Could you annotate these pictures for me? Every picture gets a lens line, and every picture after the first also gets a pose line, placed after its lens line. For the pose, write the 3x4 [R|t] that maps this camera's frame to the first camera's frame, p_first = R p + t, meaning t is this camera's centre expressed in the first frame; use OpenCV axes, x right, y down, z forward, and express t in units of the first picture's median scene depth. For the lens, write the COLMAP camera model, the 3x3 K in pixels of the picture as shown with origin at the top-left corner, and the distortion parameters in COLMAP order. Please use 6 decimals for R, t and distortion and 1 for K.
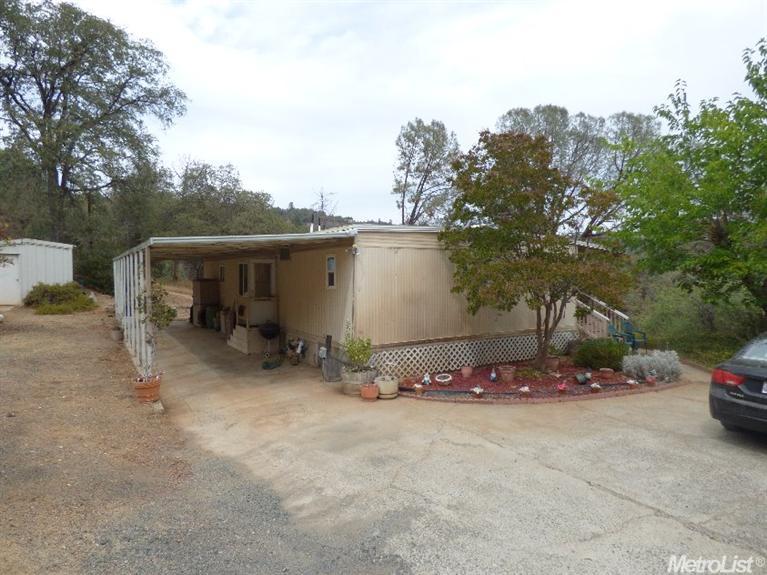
lens RADIAL K [[459.7, 0, 383.5], [0, 459.7, 287.5], [0, 0, 1]] dist [-0.006687, -0.001375]
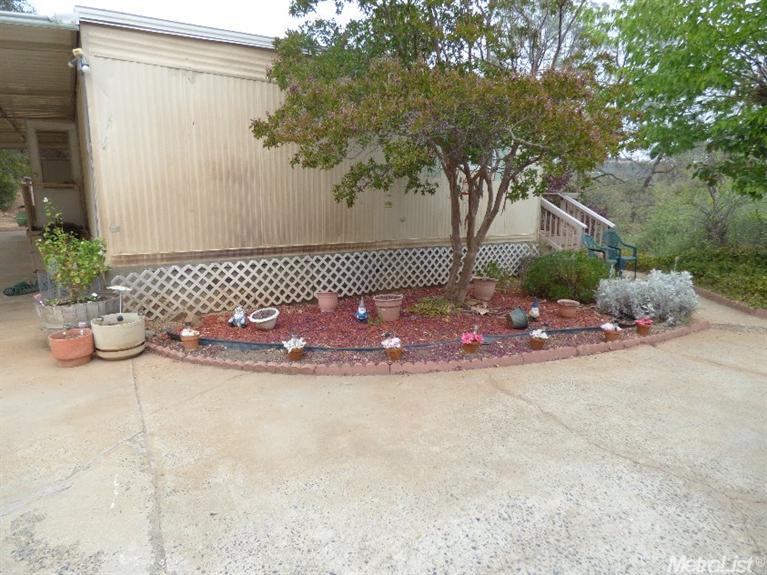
lens RADIAL K [[459.7, 0, 383.5], [0, 459.7, 287.5], [0, 0, 1]] dist [-0.006687, -0.001375]
pose [[0.999571, 0.011256, 0.027036, 0.241439], [-0.015591, 0.986018, 0.165905, 0.069472], [-0.024791, -0.166255, 0.985771, 0.446310]]
